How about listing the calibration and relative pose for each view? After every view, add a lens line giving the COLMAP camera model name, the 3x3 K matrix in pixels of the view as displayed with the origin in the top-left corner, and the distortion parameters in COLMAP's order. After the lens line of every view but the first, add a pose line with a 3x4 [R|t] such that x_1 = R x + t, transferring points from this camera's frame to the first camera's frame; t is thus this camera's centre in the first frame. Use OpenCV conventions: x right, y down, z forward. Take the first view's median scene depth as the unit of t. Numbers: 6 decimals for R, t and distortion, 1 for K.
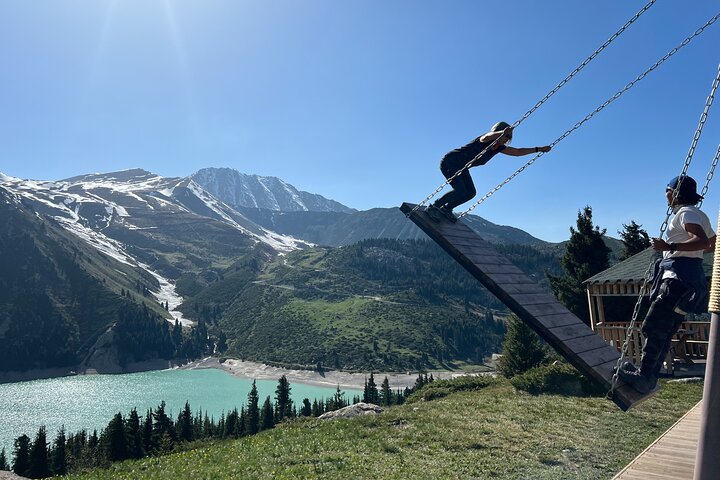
lens RADIAL K [[588.1, 0, 358.4], [0, 588.1, 249.1], [0, 0, 1]] dist [0.099986, -0.159960]
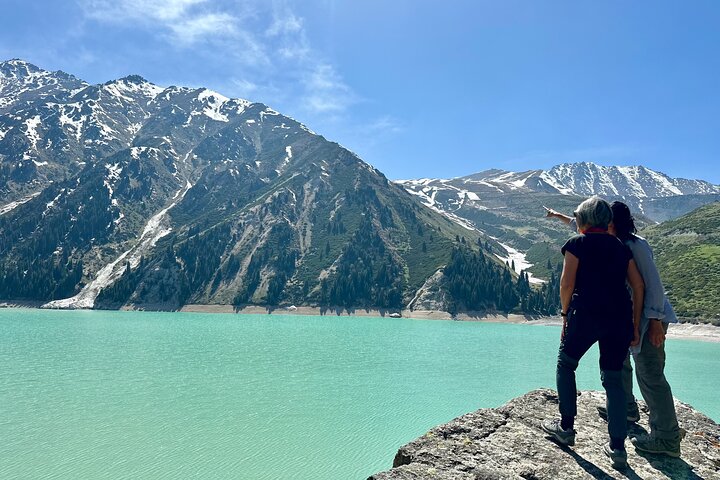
lens RADIAL K [[438.7, 0, 360.0], [0, 438.7, 240.0], [0, 0, 1]] dist [0.054644, -0.056043]
pose [[0.768287, -0.084052, -0.634563, -0.072387], [-0.002401, 0.990956, -0.134166, 0.122814], [0.640101, 0.104601, 0.761137, 0.314657]]
